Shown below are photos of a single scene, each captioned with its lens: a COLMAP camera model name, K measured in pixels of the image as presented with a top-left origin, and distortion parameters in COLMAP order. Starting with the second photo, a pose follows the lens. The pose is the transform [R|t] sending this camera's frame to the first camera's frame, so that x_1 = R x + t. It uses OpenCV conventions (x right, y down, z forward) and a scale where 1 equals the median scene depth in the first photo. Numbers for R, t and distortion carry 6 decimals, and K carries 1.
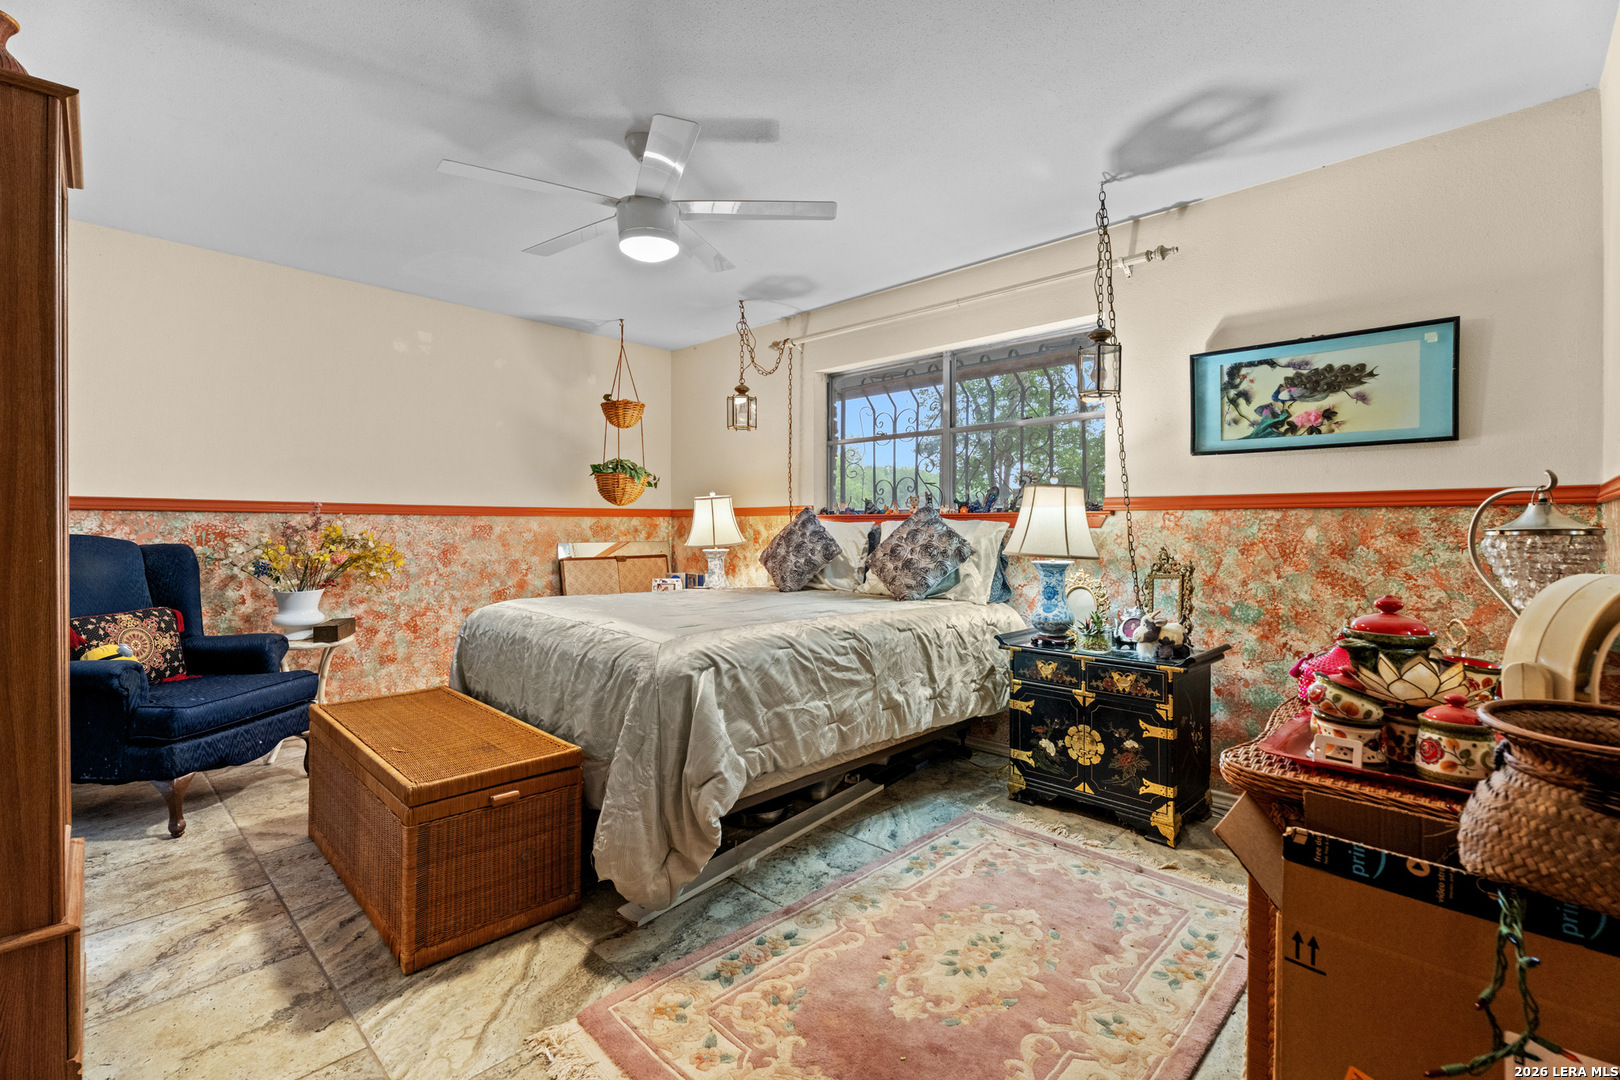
lens RADIAL K [[728.4, 0, 809.6], [0, 728.4, 538.4], [0, 0, 1]] dist [0.015872, 0.000620]
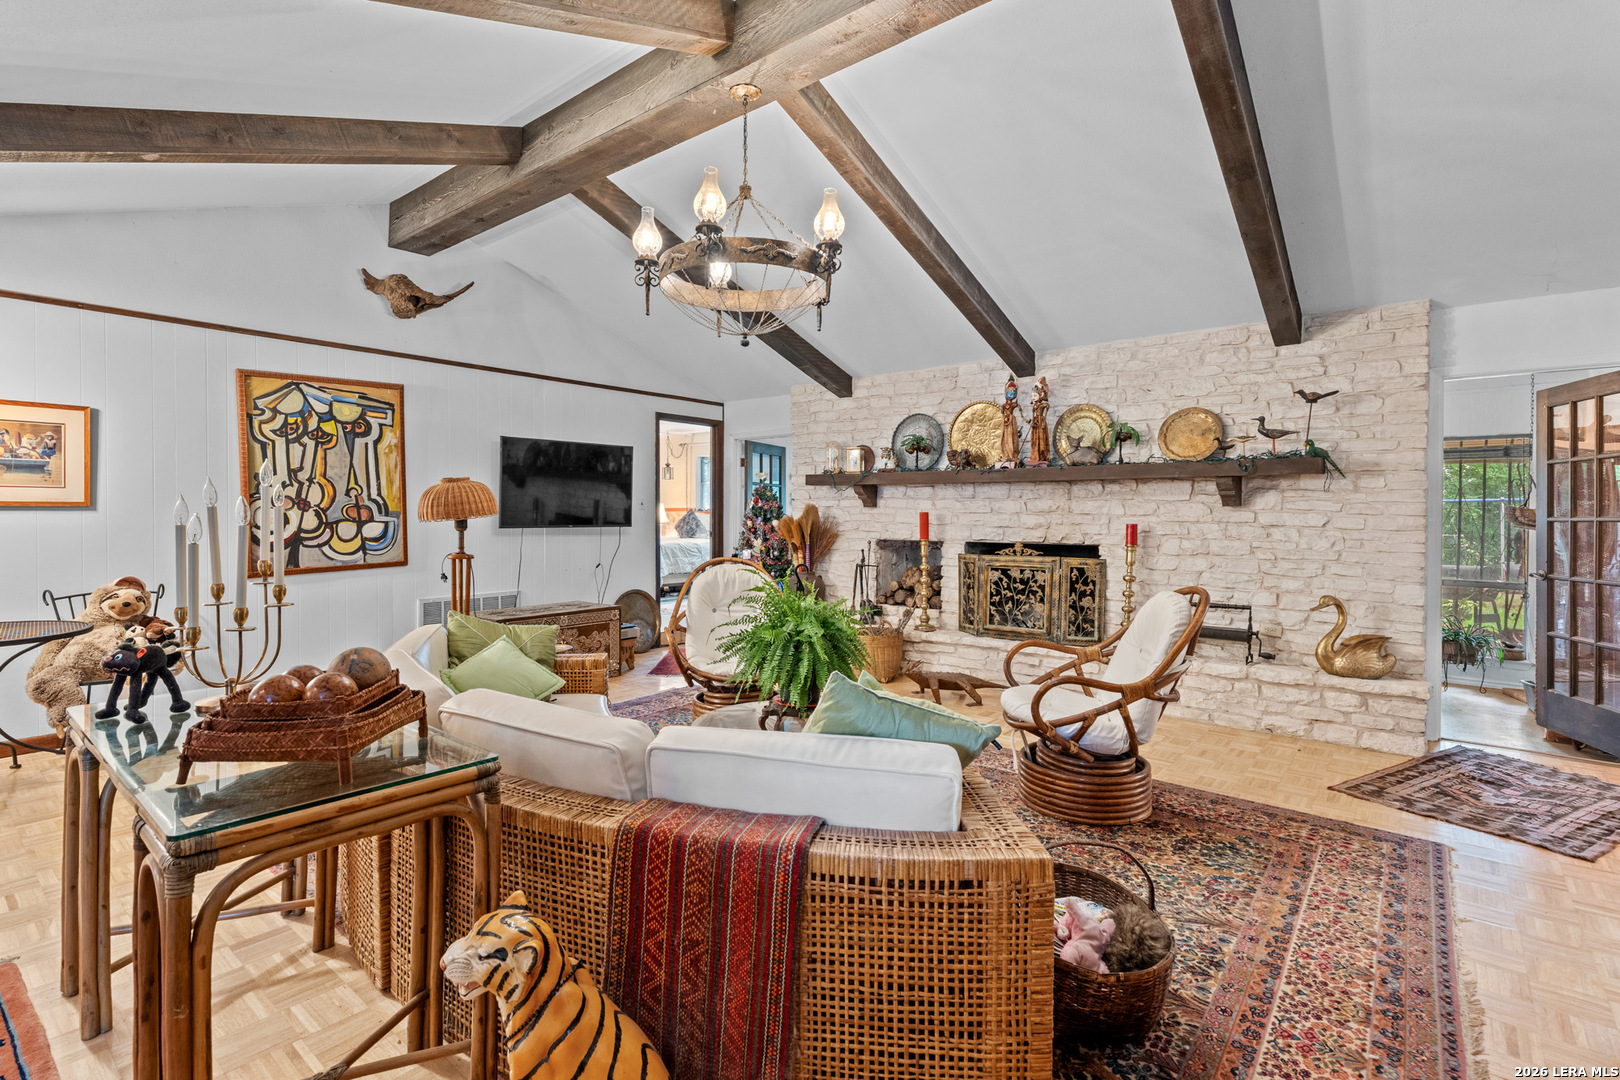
lens RADIAL K [[728.4, 0, 810.5], [0, 728.4, 529.8], [0, 0, 1]] dist [0.015872, 0.000620]
pose [[0.995225, 0.001555, 0.097594, 0.182250], [-0.001842, 0.999994, 0.002856, 0.031010], [-0.097589, -0.003022, 0.995222, -1.866401]]
